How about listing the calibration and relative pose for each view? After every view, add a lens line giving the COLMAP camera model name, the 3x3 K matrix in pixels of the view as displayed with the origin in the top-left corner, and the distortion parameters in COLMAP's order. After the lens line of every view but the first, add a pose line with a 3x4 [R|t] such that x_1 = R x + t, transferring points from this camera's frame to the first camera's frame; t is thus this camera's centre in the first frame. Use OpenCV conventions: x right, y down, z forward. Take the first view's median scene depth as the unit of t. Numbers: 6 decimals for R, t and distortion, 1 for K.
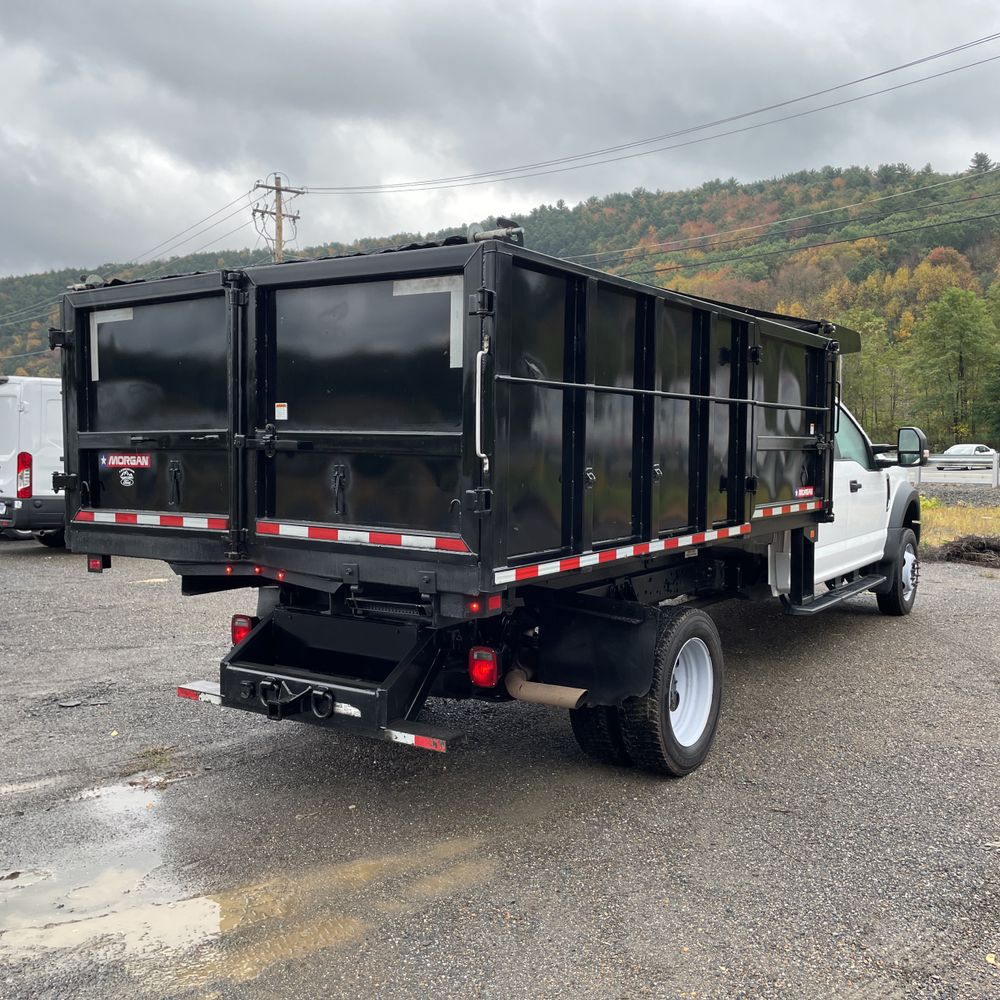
lens RADIAL K [[1027.2, 0, 502.8], [0, 1027.2, 498.2], [0, 0, 1]] dist [0.028011, 0.000000]
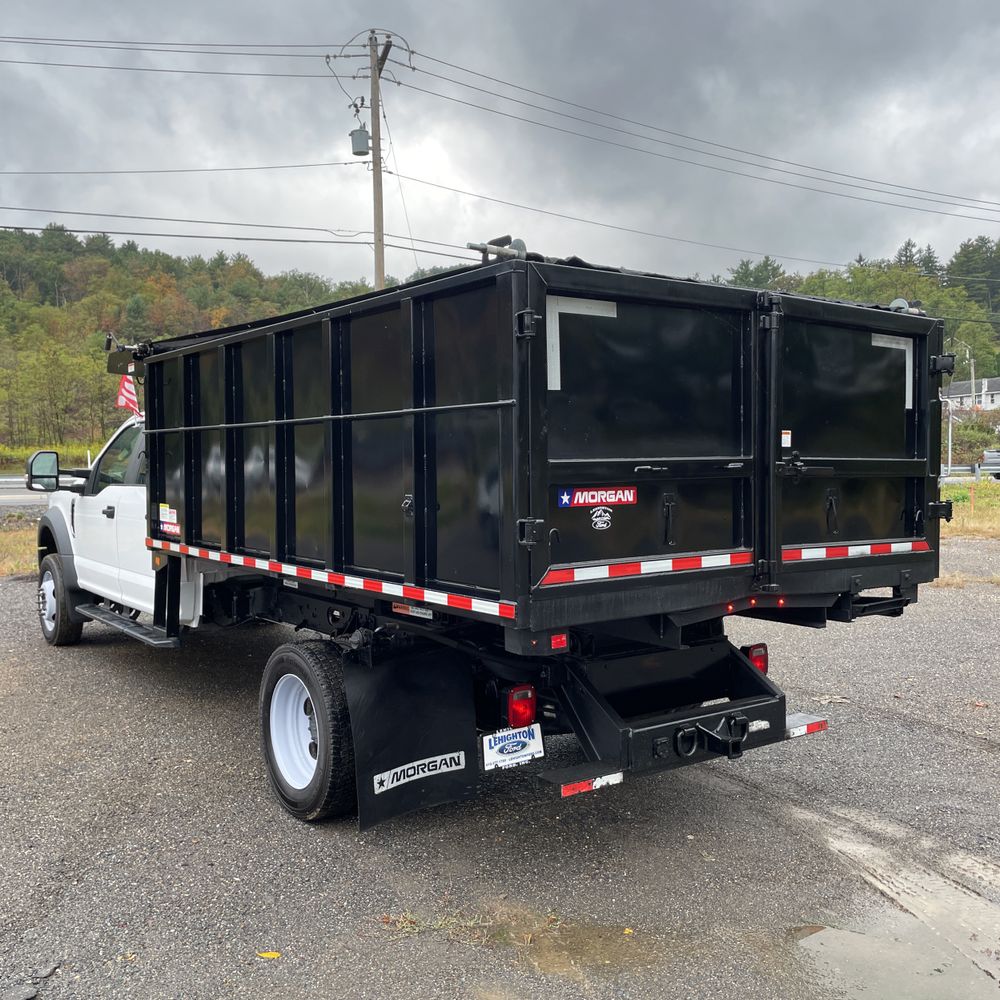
lens RADIAL K [[1027.2, 0, 502.6], [0, 1027.2, 496.6], [0, 0, 1]] dist [0.028011, 0.000000]
pose [[0.338260, -0.037419, 0.940308, -1.205572], [0.059176, 0.998077, 0.018431, -0.059692], [-0.939190, 0.049409, 0.339824, 0.874241]]
